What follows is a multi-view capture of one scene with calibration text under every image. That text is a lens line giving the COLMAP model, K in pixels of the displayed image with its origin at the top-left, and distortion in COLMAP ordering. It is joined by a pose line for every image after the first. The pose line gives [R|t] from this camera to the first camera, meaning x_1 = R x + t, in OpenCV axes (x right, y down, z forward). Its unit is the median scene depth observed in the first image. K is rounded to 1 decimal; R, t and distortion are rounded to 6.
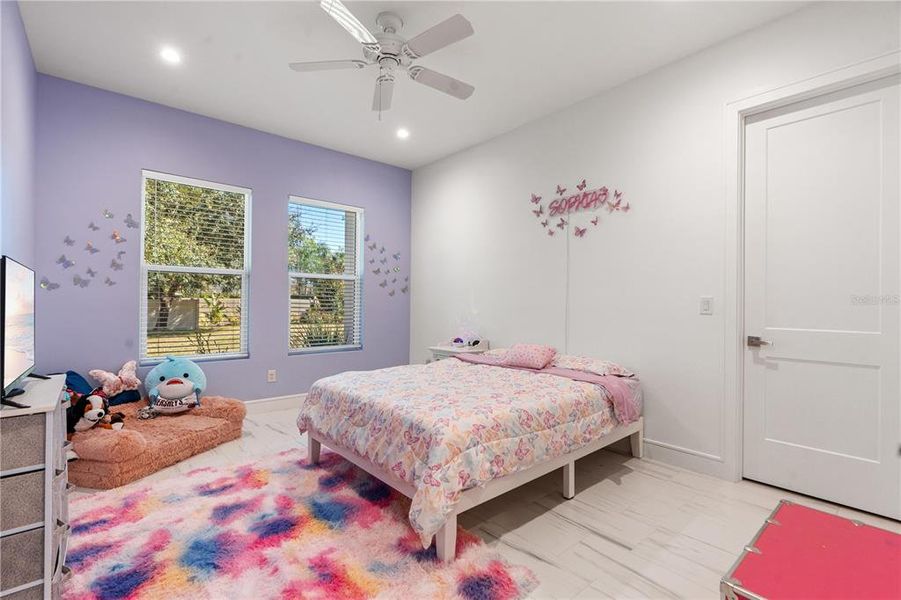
lens RADIAL K [[414.4, 0, 453.5], [0, 414.4, 303.5], [0, 0, 1]] dist [-0.001562, 0.000407]
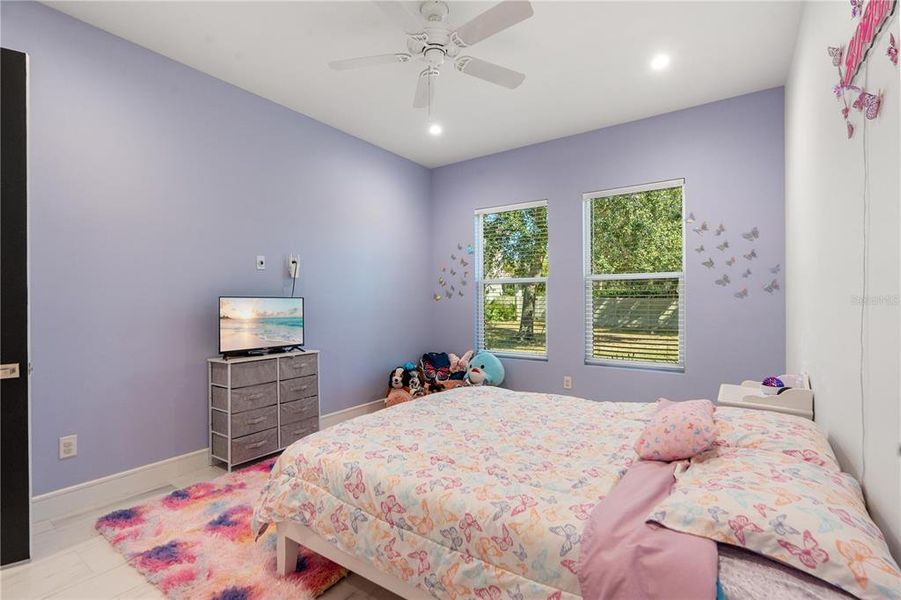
lens RADIAL K [[414.4, 0, 453.5], [0, 414.4, 303.5], [0, 0, 1]] dist [-0.001562, 0.000407]
pose [[0.252306, -0.002177, -0.967645, 0.551202], [0.005803, 0.999983, -0.000737, -0.017524], [0.967630, -0.005429, 0.252314, 0.603603]]
